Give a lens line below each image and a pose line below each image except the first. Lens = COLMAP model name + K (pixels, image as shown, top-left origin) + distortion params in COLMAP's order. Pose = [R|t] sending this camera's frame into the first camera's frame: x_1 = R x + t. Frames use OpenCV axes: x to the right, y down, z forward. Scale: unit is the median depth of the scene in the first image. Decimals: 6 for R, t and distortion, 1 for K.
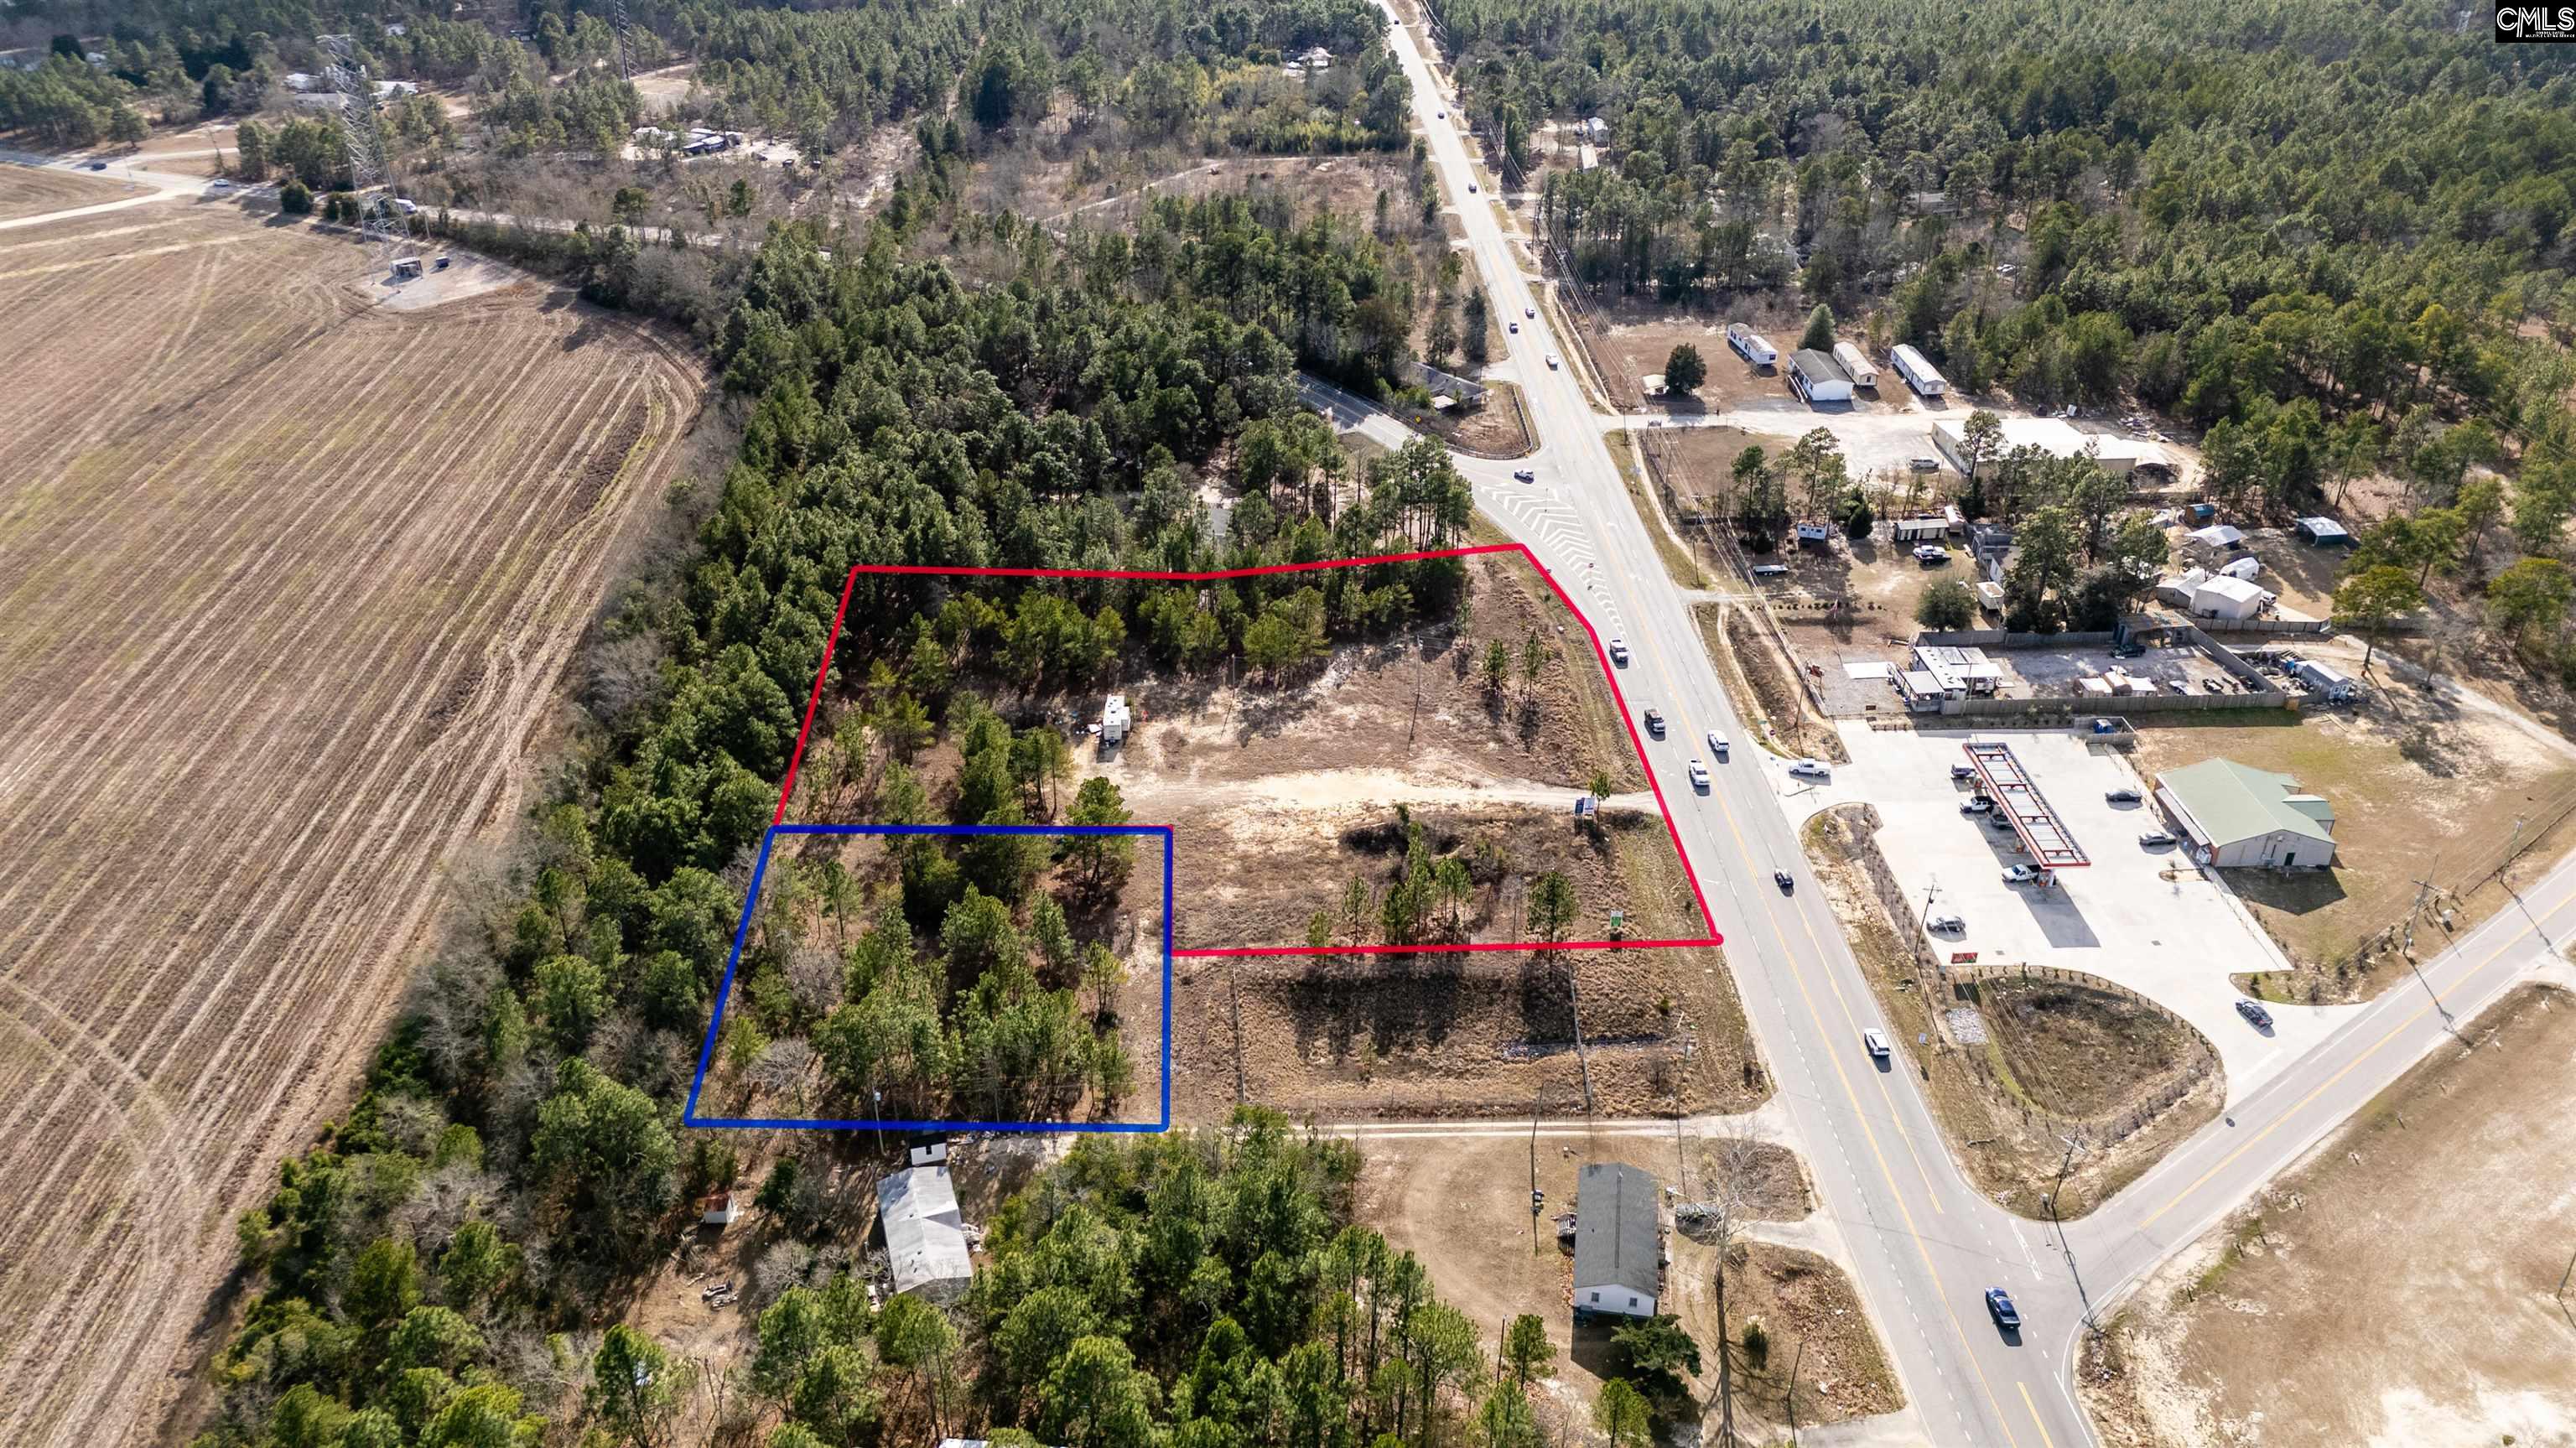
lens RADIAL K [[1887.5, 0, 1284.8], [0, 1887.5, 725.3], [0, 0, 1]] dist [0.085161, -0.087652]
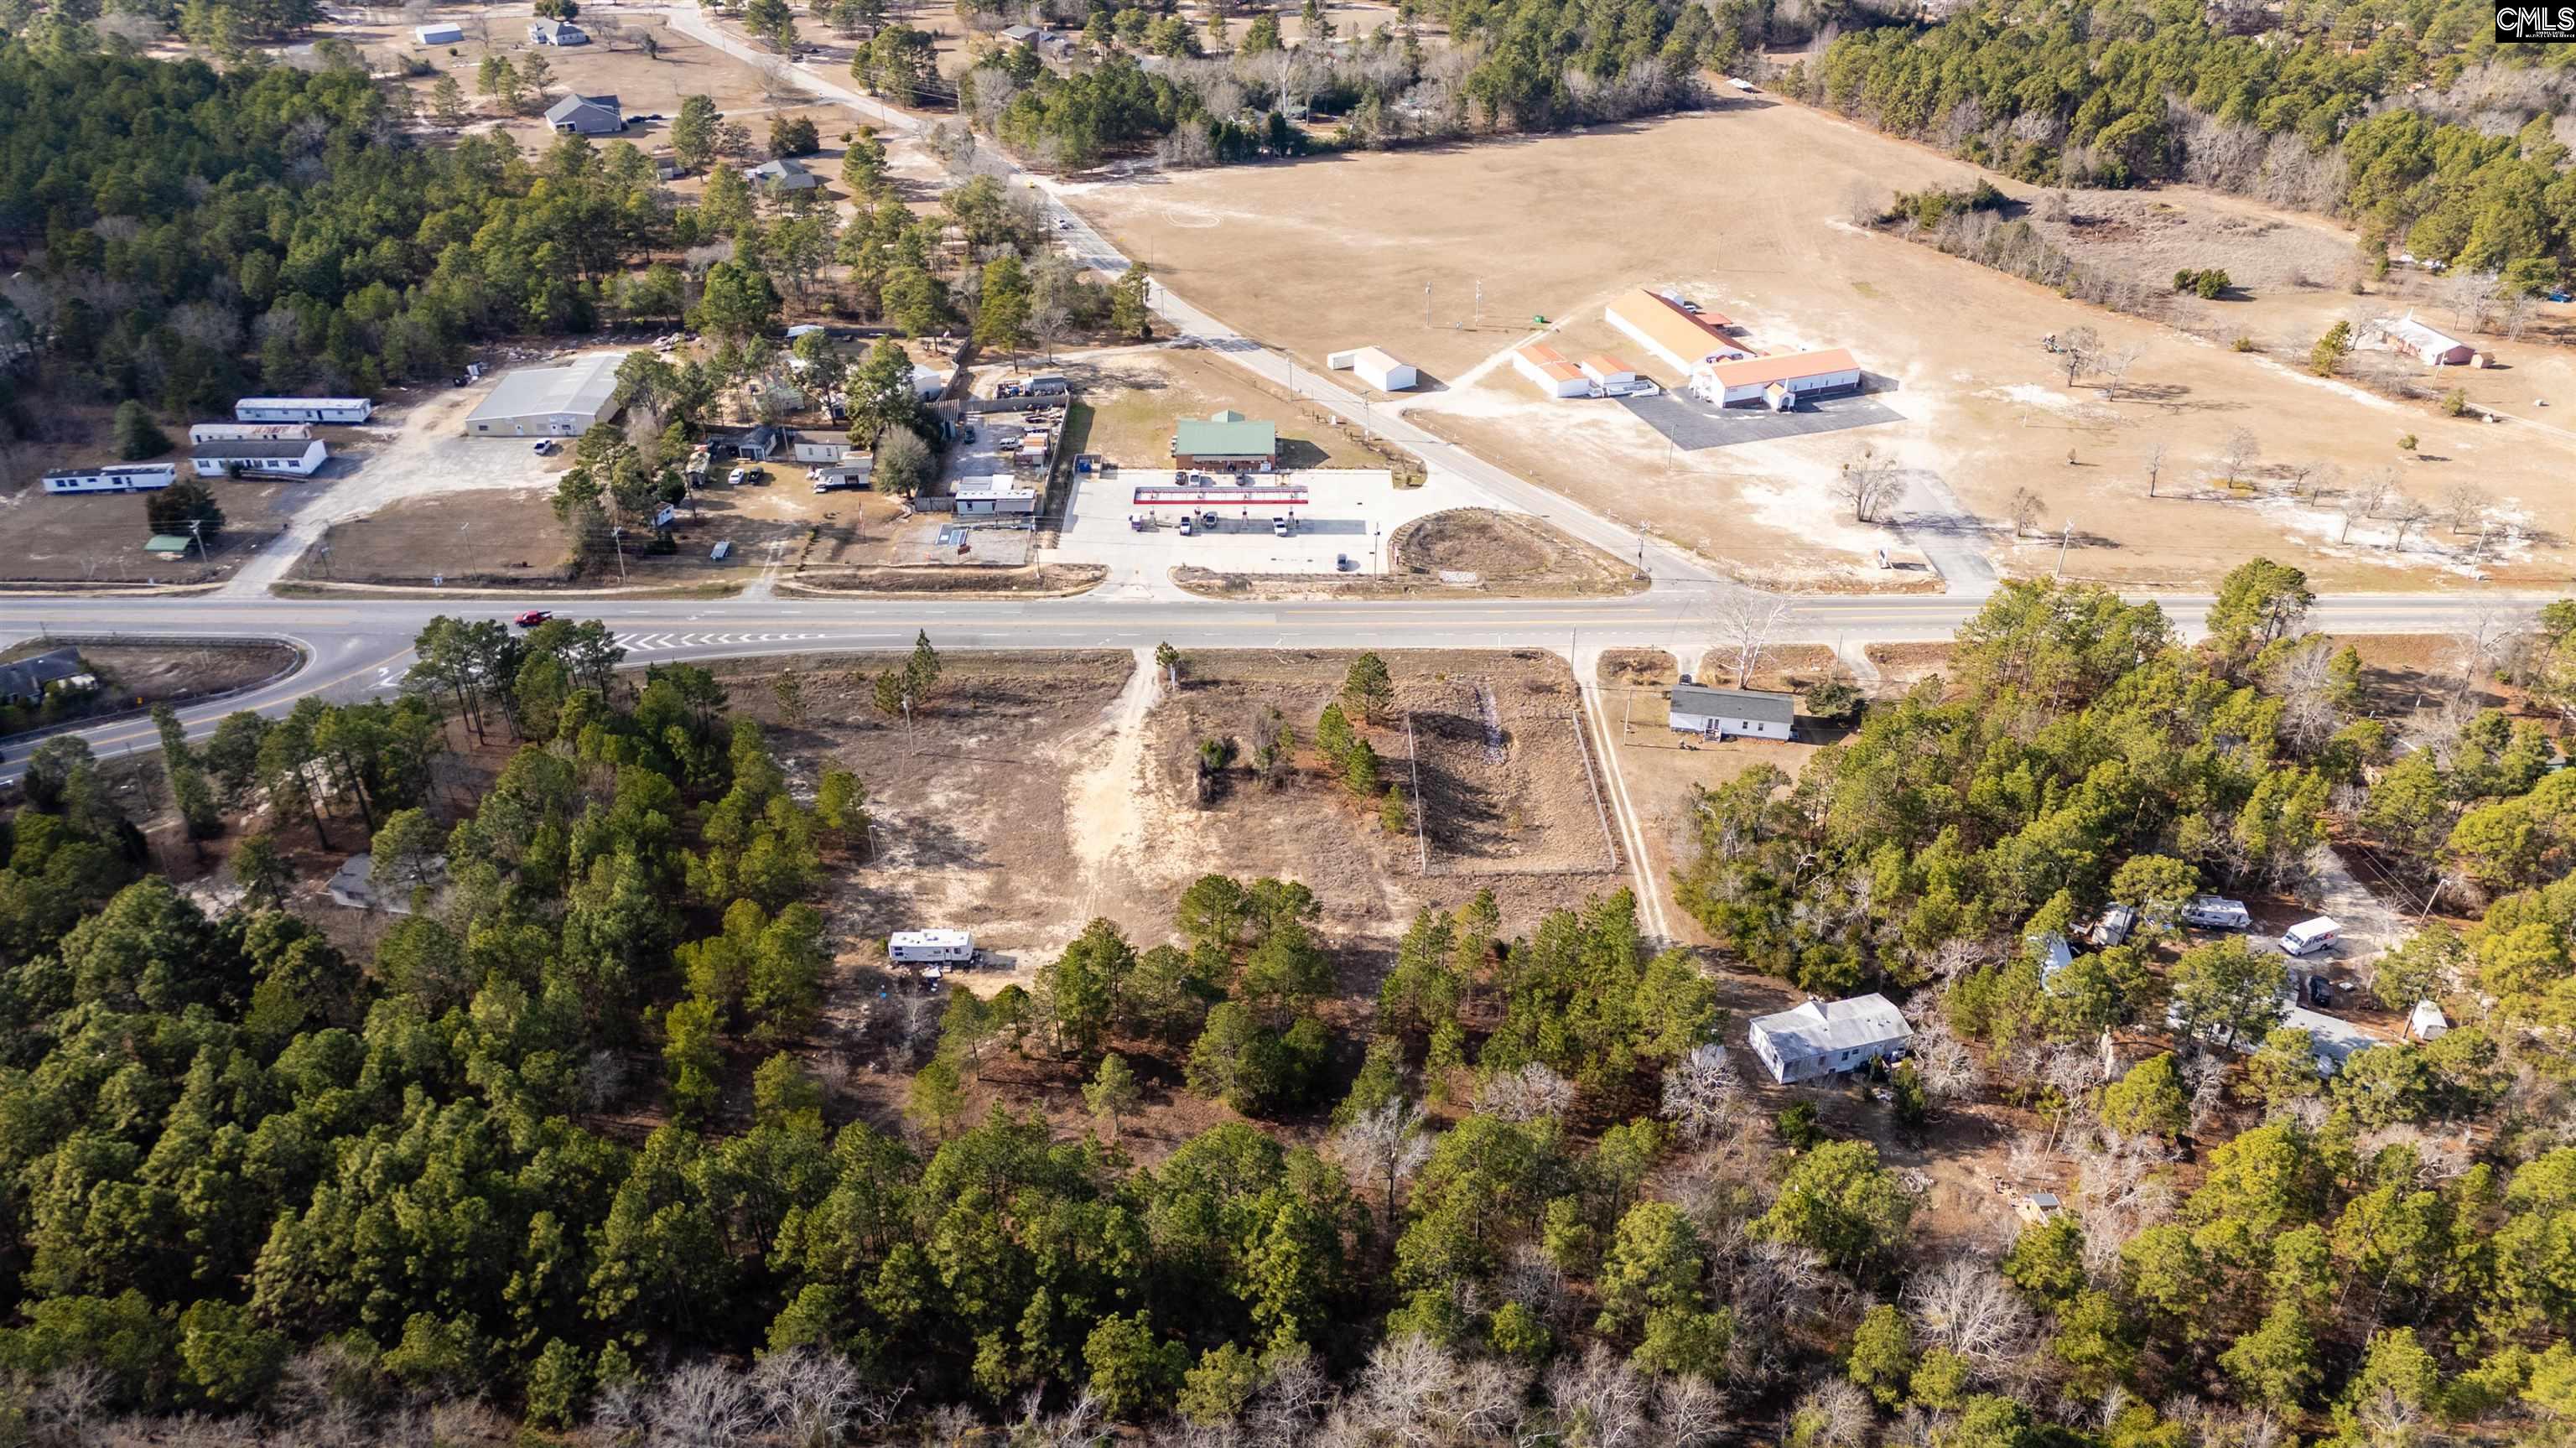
lens RADIAL K [[1887.5, 0, 1284.8], [0, 1887.5, 725.3], [0, 0, 1]] dist [0.085161, -0.087652]
pose [[0.029146, -0.518751, 0.854428, -0.695338], [0.499570, 0.747938, 0.437056, -0.336752], [-0.865783, 0.414109, 0.280952, 0.585544]]
